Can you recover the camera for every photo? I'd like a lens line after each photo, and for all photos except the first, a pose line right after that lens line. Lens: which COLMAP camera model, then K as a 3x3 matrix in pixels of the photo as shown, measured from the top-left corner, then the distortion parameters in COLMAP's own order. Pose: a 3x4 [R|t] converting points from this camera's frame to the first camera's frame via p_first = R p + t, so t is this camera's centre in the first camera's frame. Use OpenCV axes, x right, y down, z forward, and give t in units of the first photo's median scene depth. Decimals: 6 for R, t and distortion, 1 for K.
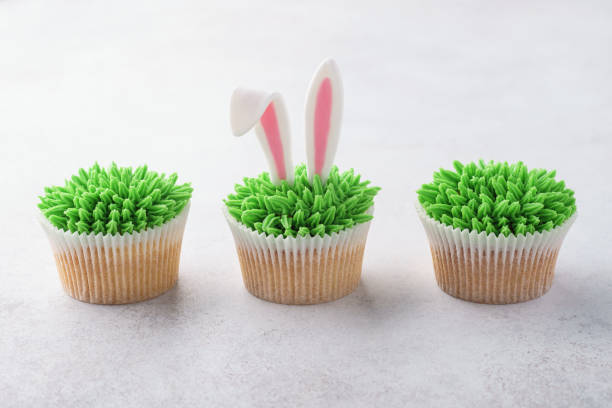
lens RADIAL K [[1577.9, 0, 306.0], [0, 1577.9, 204.0], [0, 0, 1]] dist [0.155592, -0.659240]
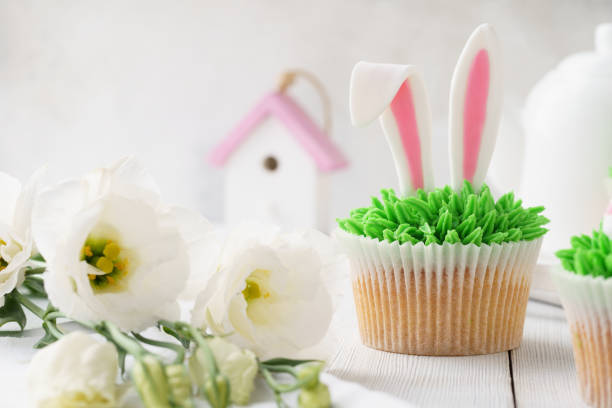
lens RADIAL K [[1577.9, 0, 306.0], [0, 1577.9, 204.0], [0, 0, 1]] dist [0.155592, -0.659240]
pose [[0.999412, 0.024815, -0.023643, -0.050667], [-0.030742, 0.954003, -0.298217, 0.215419], [0.015155, 0.298769, 0.954205, 0.300909]]
